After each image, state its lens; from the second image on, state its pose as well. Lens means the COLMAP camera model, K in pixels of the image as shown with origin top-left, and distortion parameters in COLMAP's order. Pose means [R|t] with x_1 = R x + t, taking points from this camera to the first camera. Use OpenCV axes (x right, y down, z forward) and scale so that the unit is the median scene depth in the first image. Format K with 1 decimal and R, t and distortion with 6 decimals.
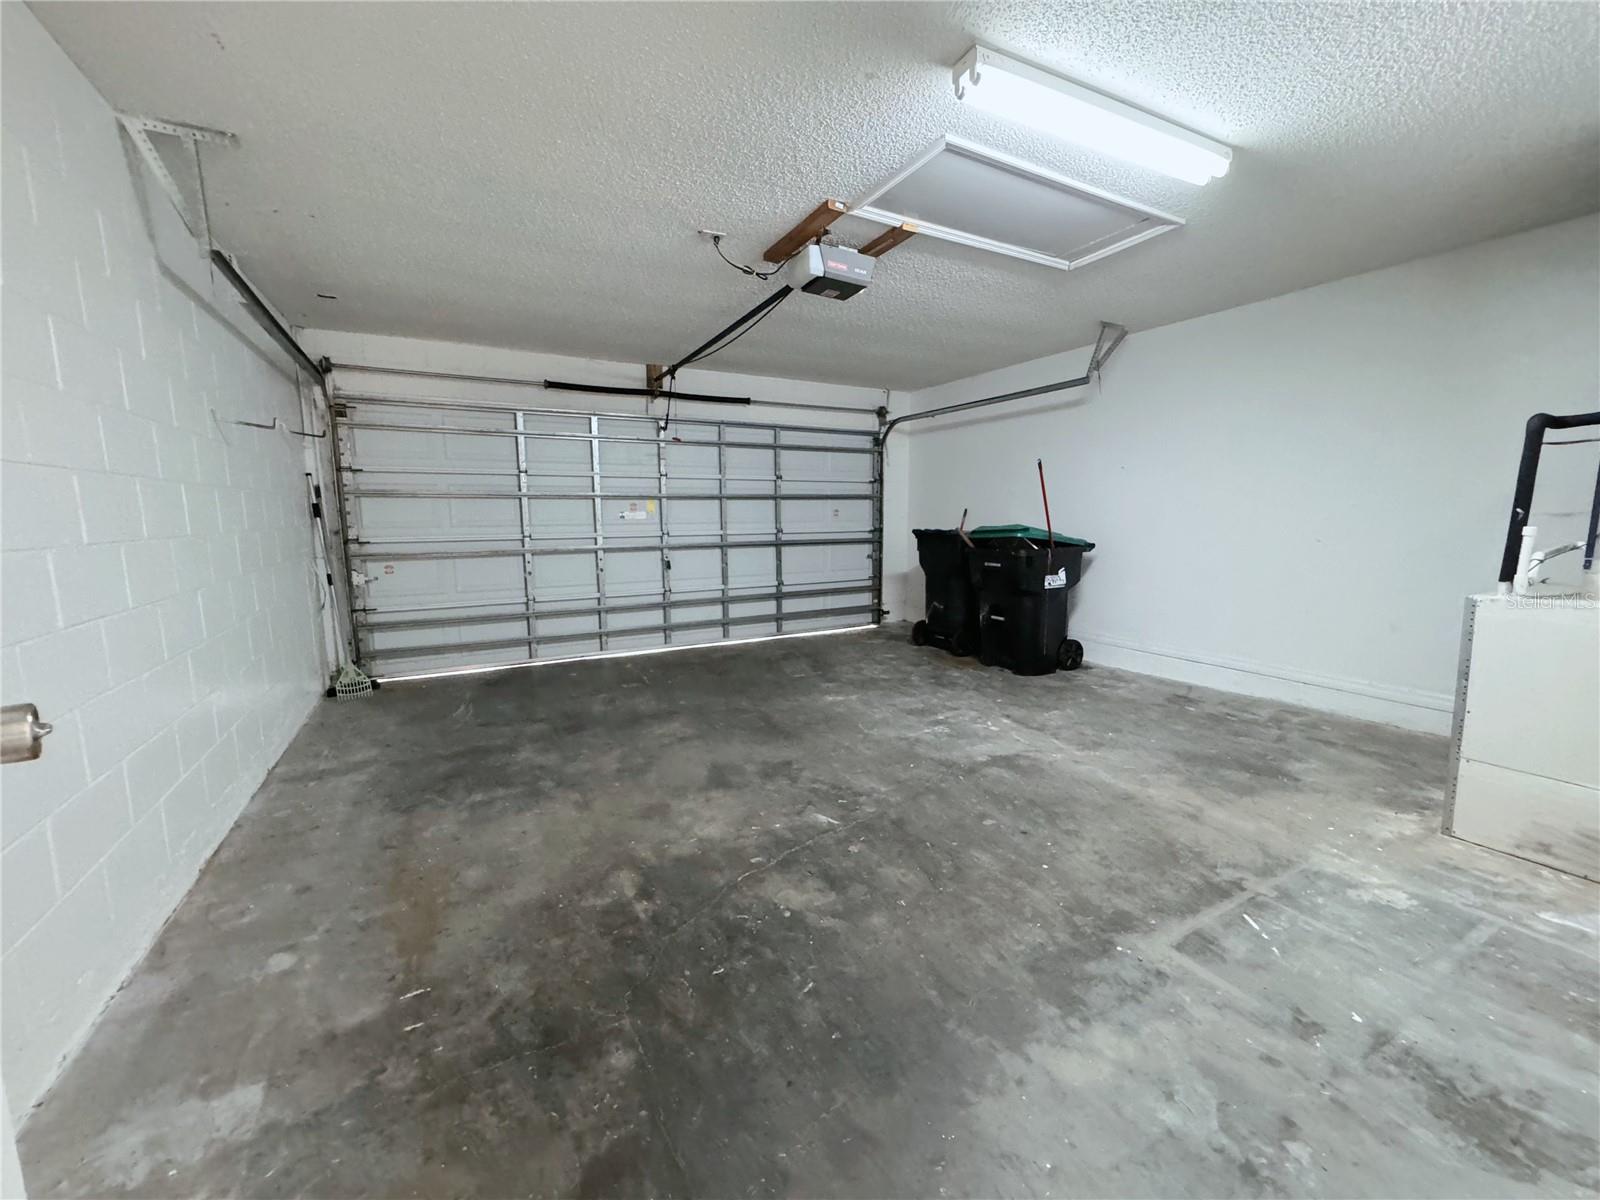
lens RADIAL K [[639.3, 0, 798.5], [0, 639.3, 601.8], [0, 0, 1]] dist [-0.000090, 0.000755]
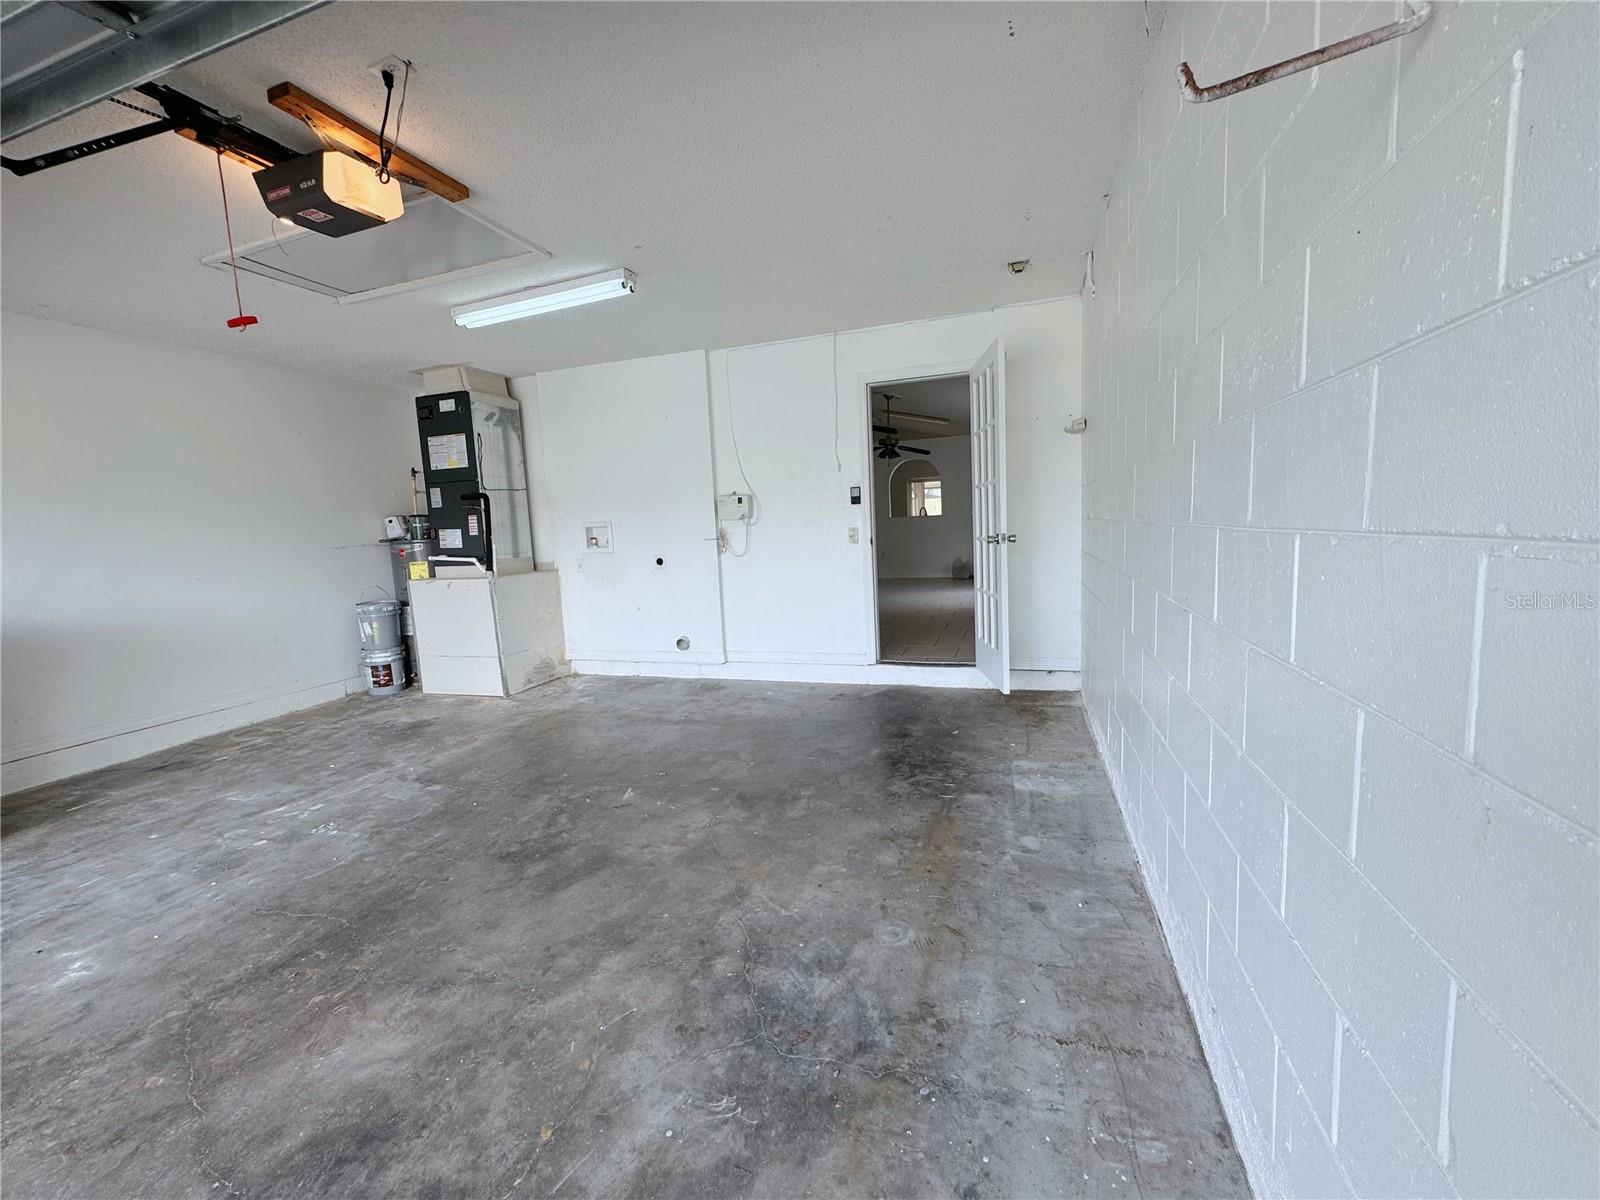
lens RADIAL K [[639.3, 0, 803.0], [0, 639.3, 598.9], [0, 0, 1]] dist [-0.000090, 0.000755]
pose [[-0.678401, -0.043679, 0.733392, -0.886378], [0.155790, 0.966978, 0.201699, -0.160664], [-0.717985, 0.251088, -0.649194, 1.275844]]
